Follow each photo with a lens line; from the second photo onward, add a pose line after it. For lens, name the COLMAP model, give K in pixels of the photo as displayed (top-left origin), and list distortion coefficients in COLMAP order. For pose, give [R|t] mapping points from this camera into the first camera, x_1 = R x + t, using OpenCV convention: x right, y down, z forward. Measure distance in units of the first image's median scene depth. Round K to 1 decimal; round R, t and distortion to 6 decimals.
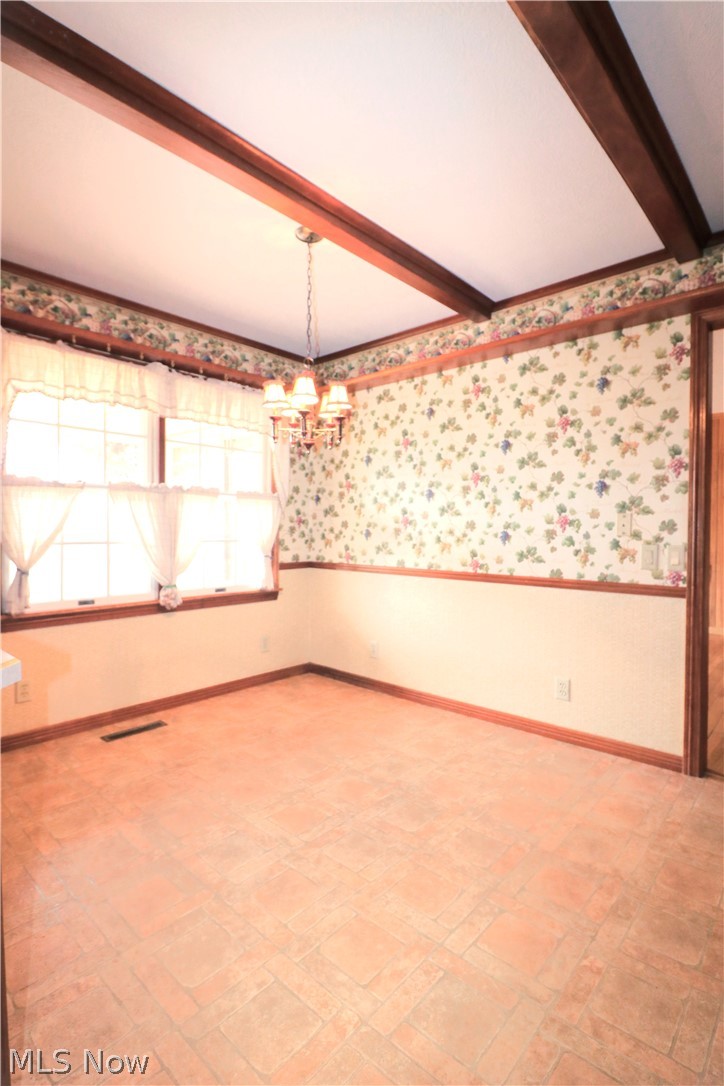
lens RADIAL K [[507.8, 0, 362.0], [0, 507.8, 548.4], [0, 0, 1]] dist [-0.005102, -0.008122]
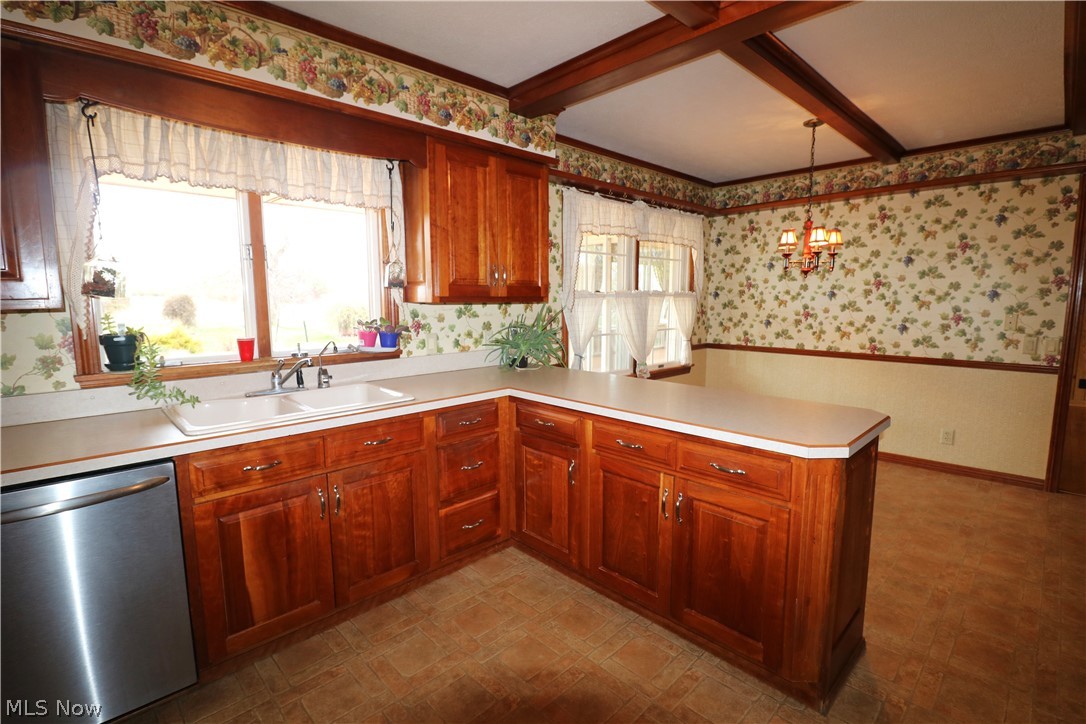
lens RADIAL K [[507.8, 0, 512.9], [0, 507.8, 367.6], [0, 0, 1]] dist [-0.005102, -0.008122]
pose [[0.997861, 0.000228, -0.065373, -0.727209], [0.006369, 0.994899, 0.100677, -0.065328], [0.065063, -0.100878, 0.992769, -0.460175]]
